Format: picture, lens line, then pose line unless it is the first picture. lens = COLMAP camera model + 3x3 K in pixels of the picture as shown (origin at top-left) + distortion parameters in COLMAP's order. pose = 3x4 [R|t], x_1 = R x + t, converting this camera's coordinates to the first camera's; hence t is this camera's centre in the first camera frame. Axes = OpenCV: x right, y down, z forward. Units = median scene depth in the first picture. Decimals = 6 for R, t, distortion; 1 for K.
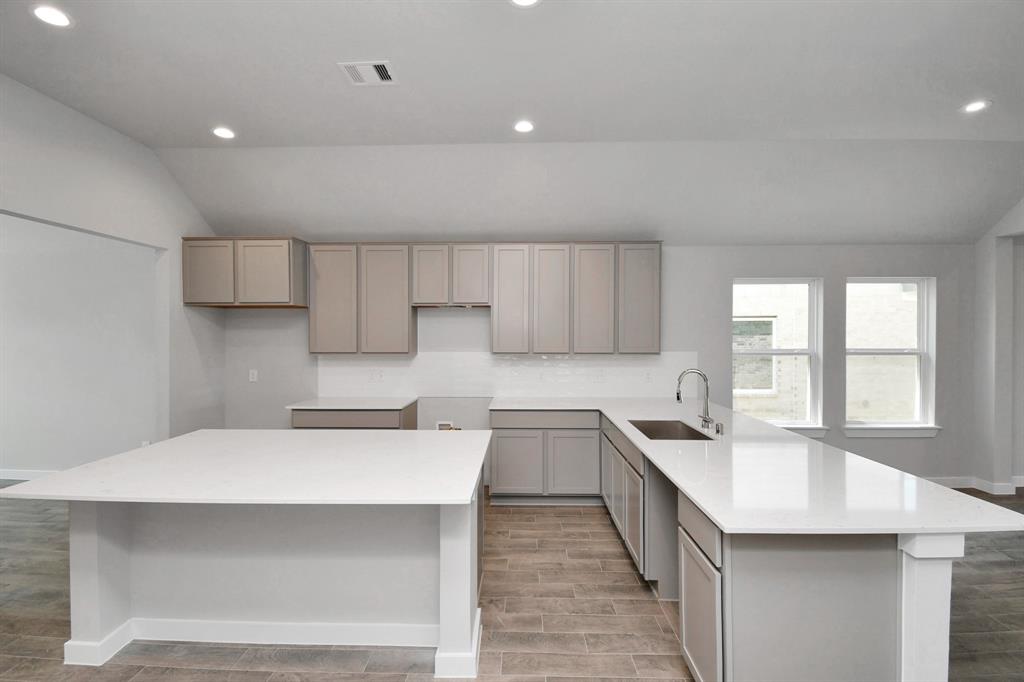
lens RADIAL K [[466.0, 0, 507.4], [0, 466.0, 337.5], [0, 0, 1]] dist [0.021316, -0.026669]
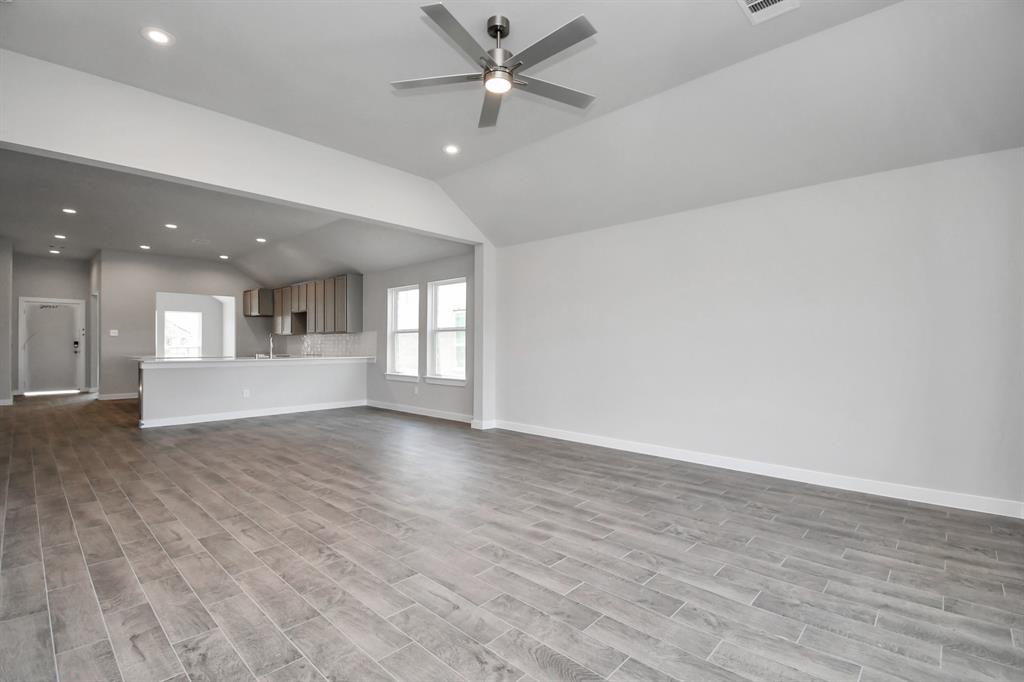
lens RADIAL K [[442.5, 0, 512.0], [0, 442.5, 341.0], [0, 0, 1]] dist [0.017839, -0.021699]
pose [[0.769561, -0.004536, -0.638557, 1.987011], [-0.006008, 0.999879, -0.014344, 0.093214], [0.638545, 0.014875, 0.769441, 0.020751]]
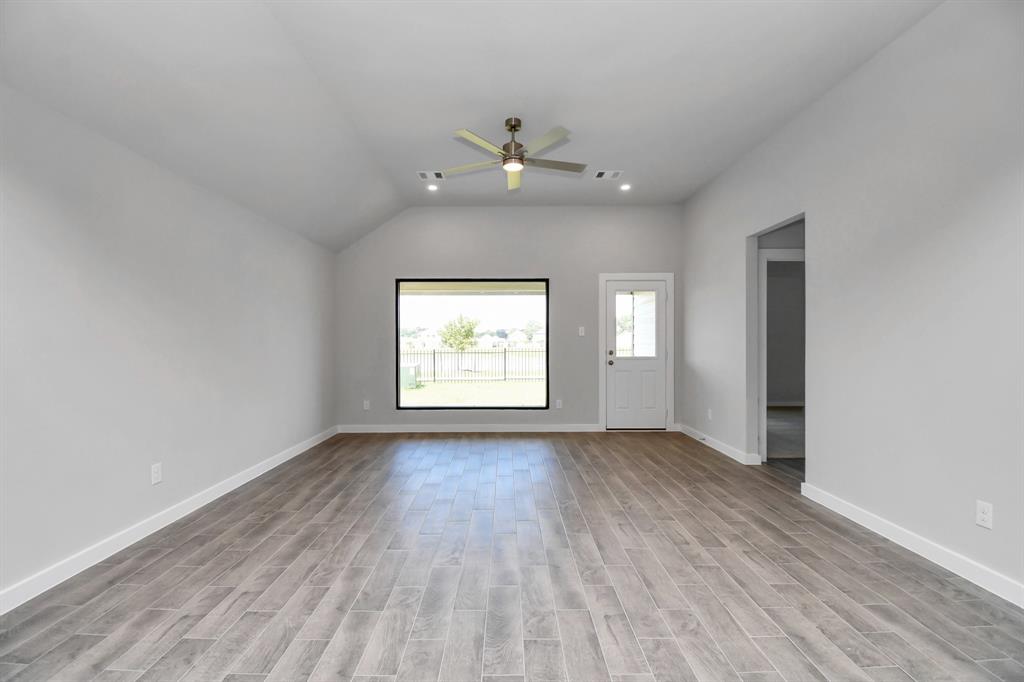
lens RADIAL K [[442.5, 0, 512.0], [0, 442.5, 341.0], [0, 0, 1]] dist [0.017839, -0.021699]
pose [[-0.047975, 0.003784, 0.998841, 0.758379], [0.008339, 0.999959, -0.003388, 0.061932], [-0.998814, 0.008167, -0.048004, 0.509215]]
